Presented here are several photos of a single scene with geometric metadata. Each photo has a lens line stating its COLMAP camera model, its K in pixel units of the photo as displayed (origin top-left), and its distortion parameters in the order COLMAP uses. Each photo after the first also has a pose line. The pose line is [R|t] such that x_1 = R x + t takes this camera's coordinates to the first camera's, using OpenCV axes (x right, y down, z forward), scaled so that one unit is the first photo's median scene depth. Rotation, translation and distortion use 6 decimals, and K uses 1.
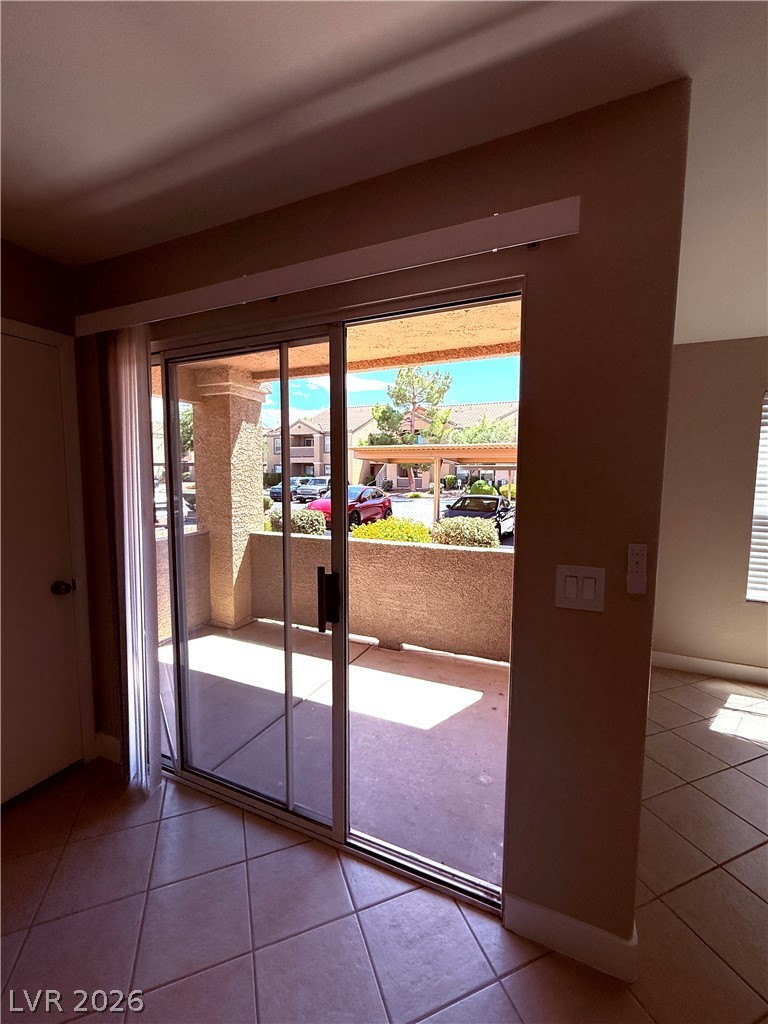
lens RADIAL K [[421.2, 0, 388.9], [0, 421.2, 513.8], [0, 0, 1]] dist [-0.009199, 0.006514]
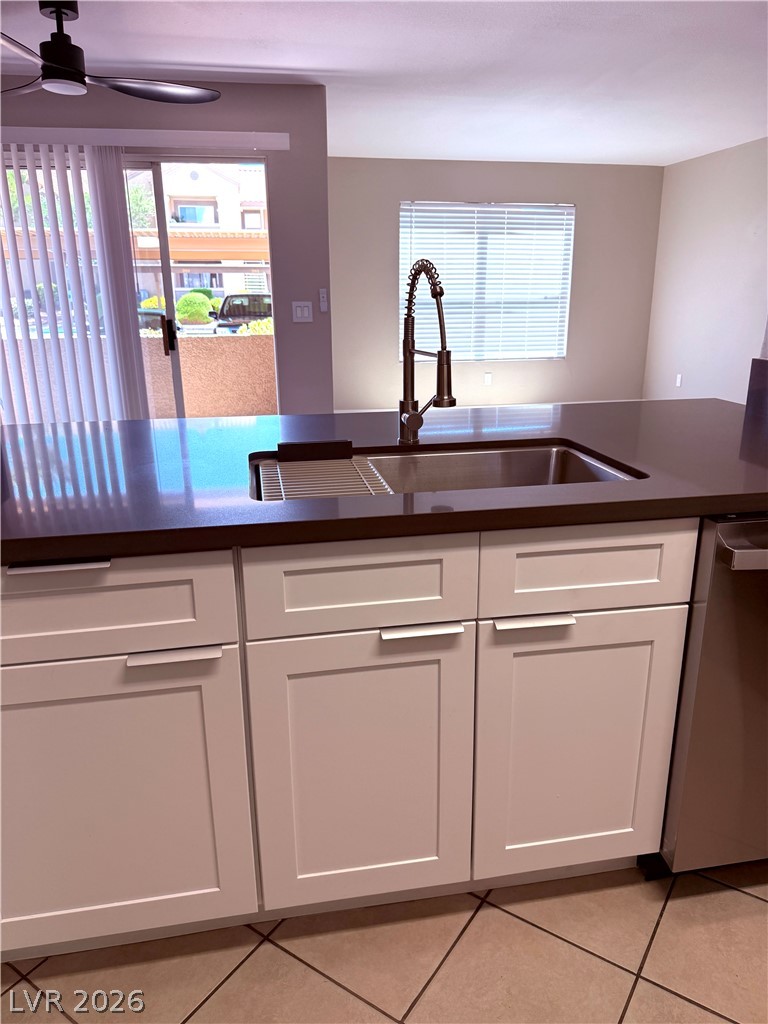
lens RADIAL K [[714.0, 0, 384.0], [0, 714.0, 512.0], [0, 0, 1]] dist [0.107130, -0.150897]
pose [[0.830467, -0.178034, 0.527852, -0.105645], [0.061426, 0.971043, 0.230872, 0.026315], [-0.553670, -0.159308, 0.817356, -0.192257]]
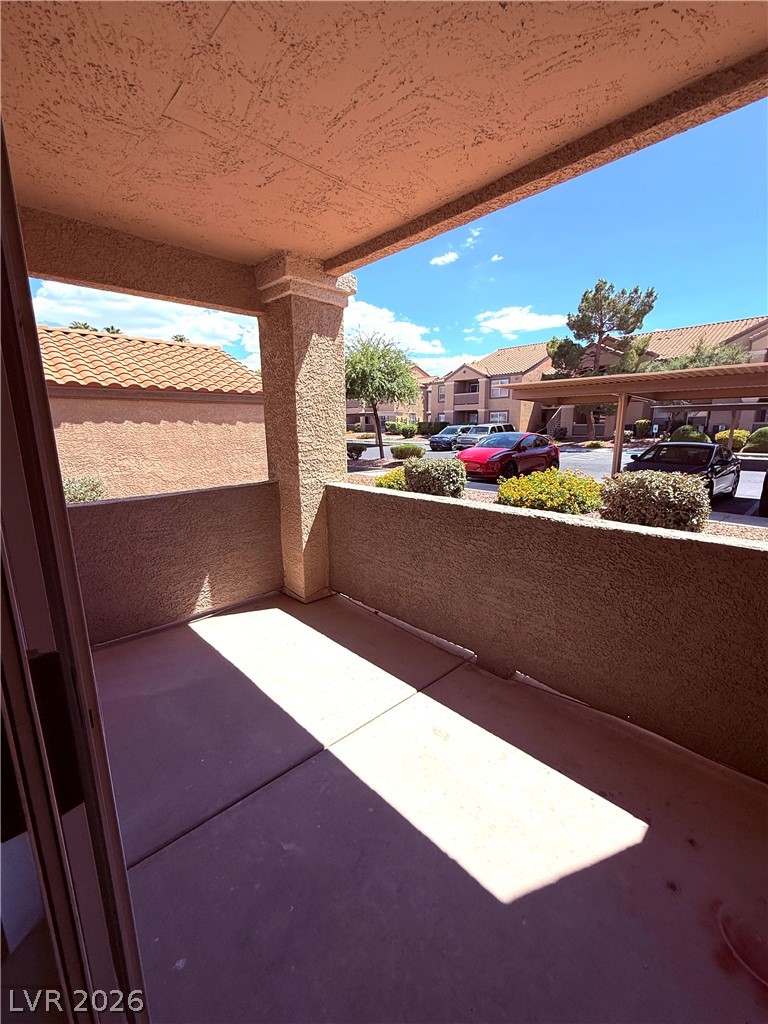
lens RADIAL K [[421.2, 0, 388.9], [0, 421.2, 513.8], [0, 0, 1]] dist [-0.009199, 0.006514]
pose [[0.923438, 0.061313, -0.378817, 0.019228], [-0.016962, 0.992710, 0.119326, 0.001190], [0.383372, -0.103765, 0.917747, 0.084899]]
